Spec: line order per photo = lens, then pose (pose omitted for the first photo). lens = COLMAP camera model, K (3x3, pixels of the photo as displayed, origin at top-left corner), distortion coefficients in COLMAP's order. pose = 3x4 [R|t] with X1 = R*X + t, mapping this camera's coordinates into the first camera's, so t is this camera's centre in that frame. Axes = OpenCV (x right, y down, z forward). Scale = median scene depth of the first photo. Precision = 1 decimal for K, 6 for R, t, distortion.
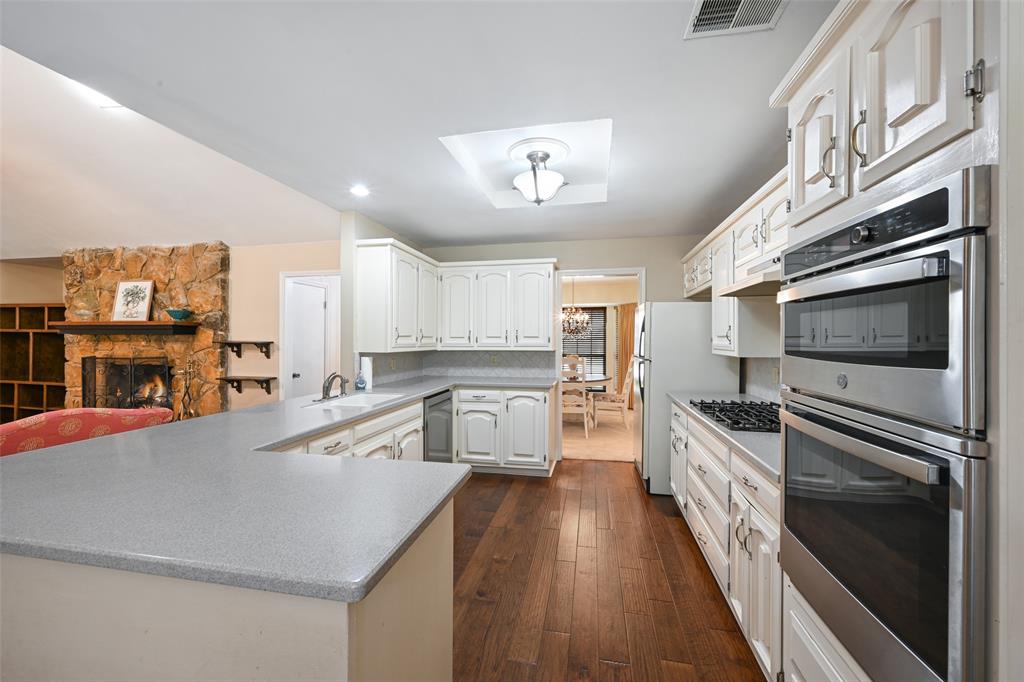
lens RADIAL K [[408.2, 0, 513.9], [0, 408.2, 342.4], [0, 0, 1]] dist [-0.000118, 0.000915]
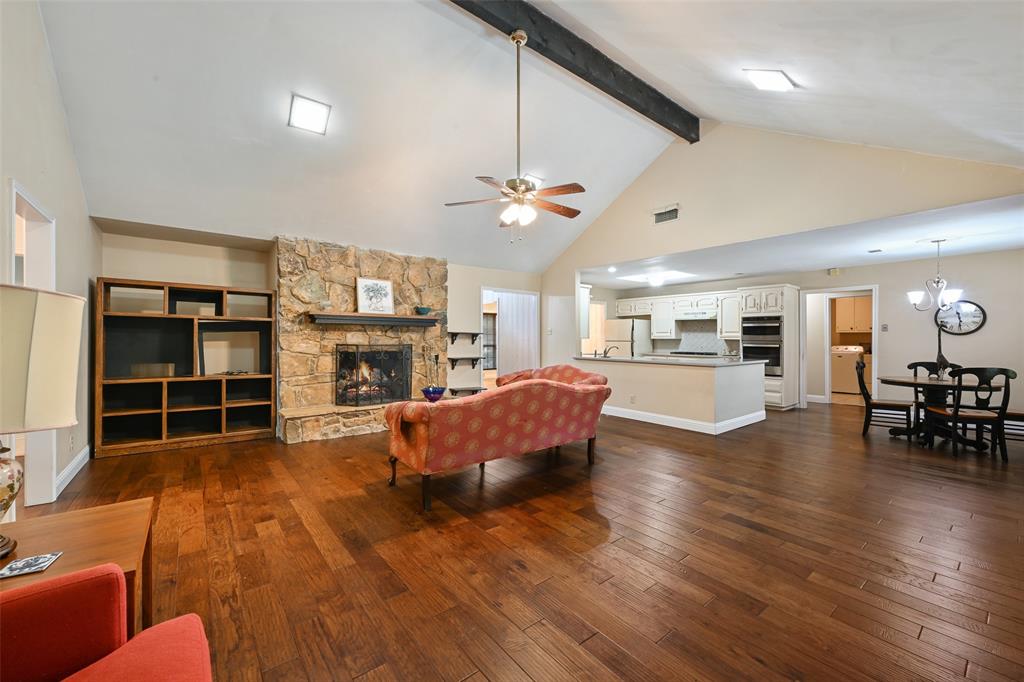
lens RADIAL K [[408.2, 0, 508.0], [0, 408.2, 338.5], [0, 0, 1]] dist [-0.000118, 0.000915]
pose [[0.638167, 0.001464, 0.769897, -1.601347], [0.004048, 0.999978, -0.005257, 0.025695], [-0.769887, 0.006472, 0.638147, -0.030113]]
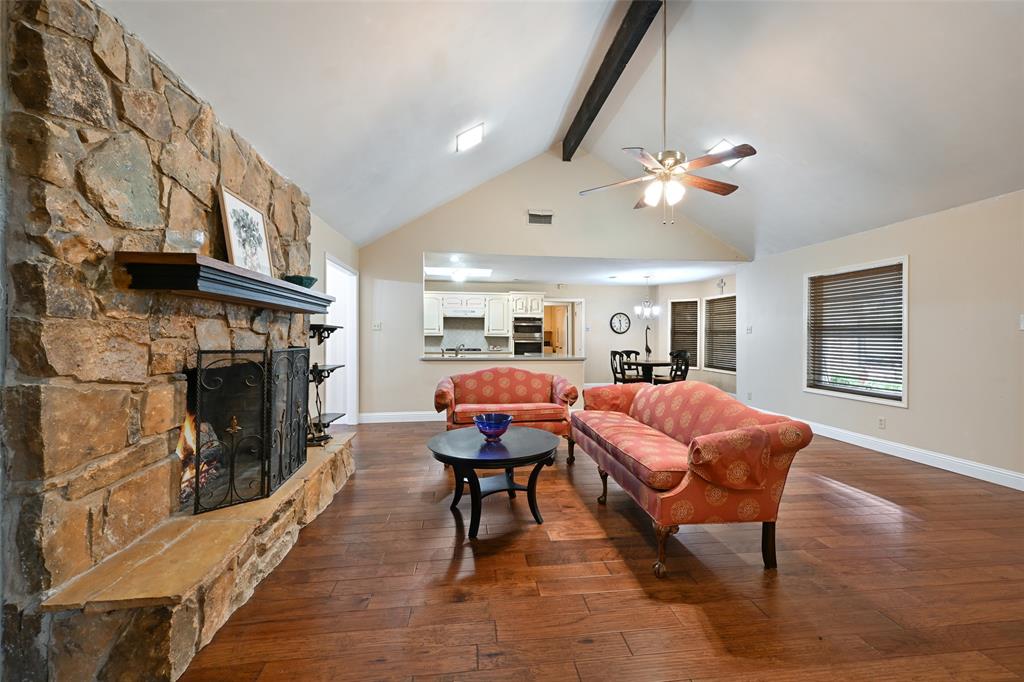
lens RADIAL K [[408.2, 0, 516.4], [0, 408.2, 334.6], [0, 0, 1]] dist [-0.000118, 0.000915]
pose [[-0.327544, 0.001671, 0.944835, -1.547148], [0.002596, 0.999996, -0.000869, 0.018250], [-0.944832, 0.002168, -0.327547, 0.857001]]
